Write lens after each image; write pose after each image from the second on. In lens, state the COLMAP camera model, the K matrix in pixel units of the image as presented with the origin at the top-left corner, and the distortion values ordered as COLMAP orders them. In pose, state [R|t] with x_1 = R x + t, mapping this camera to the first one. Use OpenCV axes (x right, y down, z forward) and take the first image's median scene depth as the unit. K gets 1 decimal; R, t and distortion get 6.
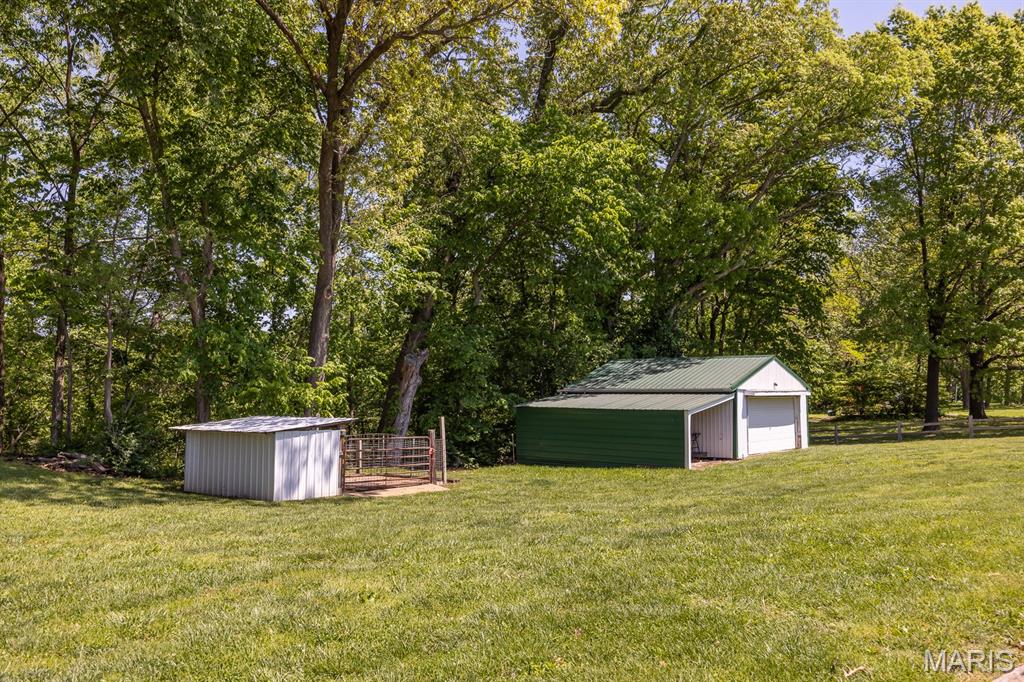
lens RADIAL K [[848.5, 0, 512.0], [0, 848.5, 341.0], [0, 0, 1]] dist [0.000257, 0.000563]
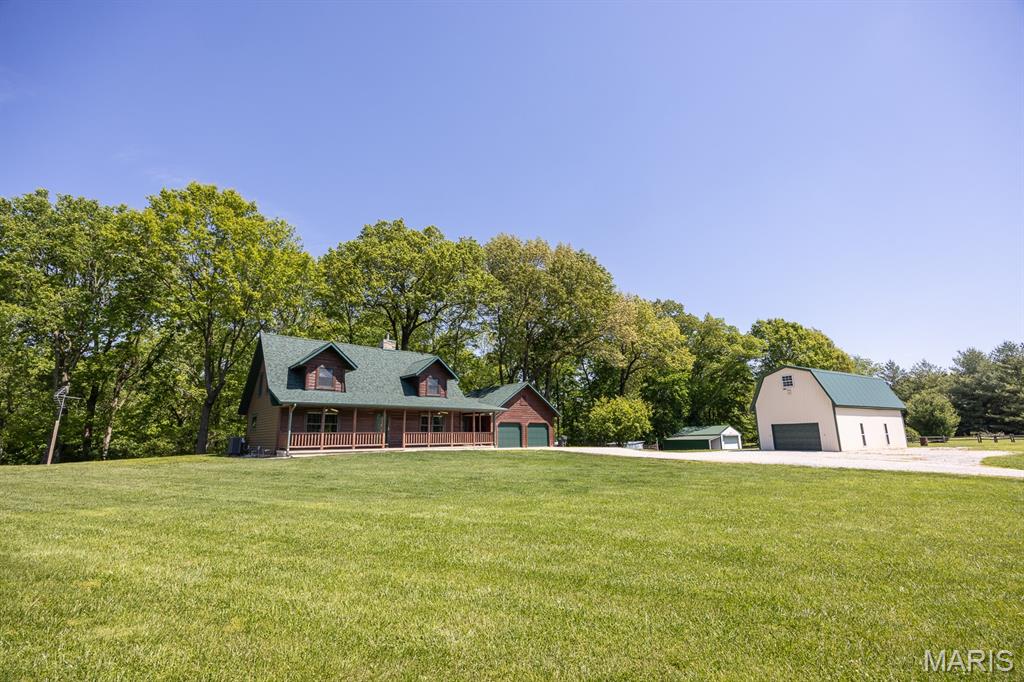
lens RADIAL K [[451.3, 0, 512.0], [0, 451.3, 341.0], [0, 0, 1]] dist [0.000576, 0.000297]
pose [[0.987626, -0.052178, -0.147890, -0.337295], [0.028246, 0.986790, -0.159524, -0.059774], [0.154260, 0.153372, 0.976054, -1.187204]]
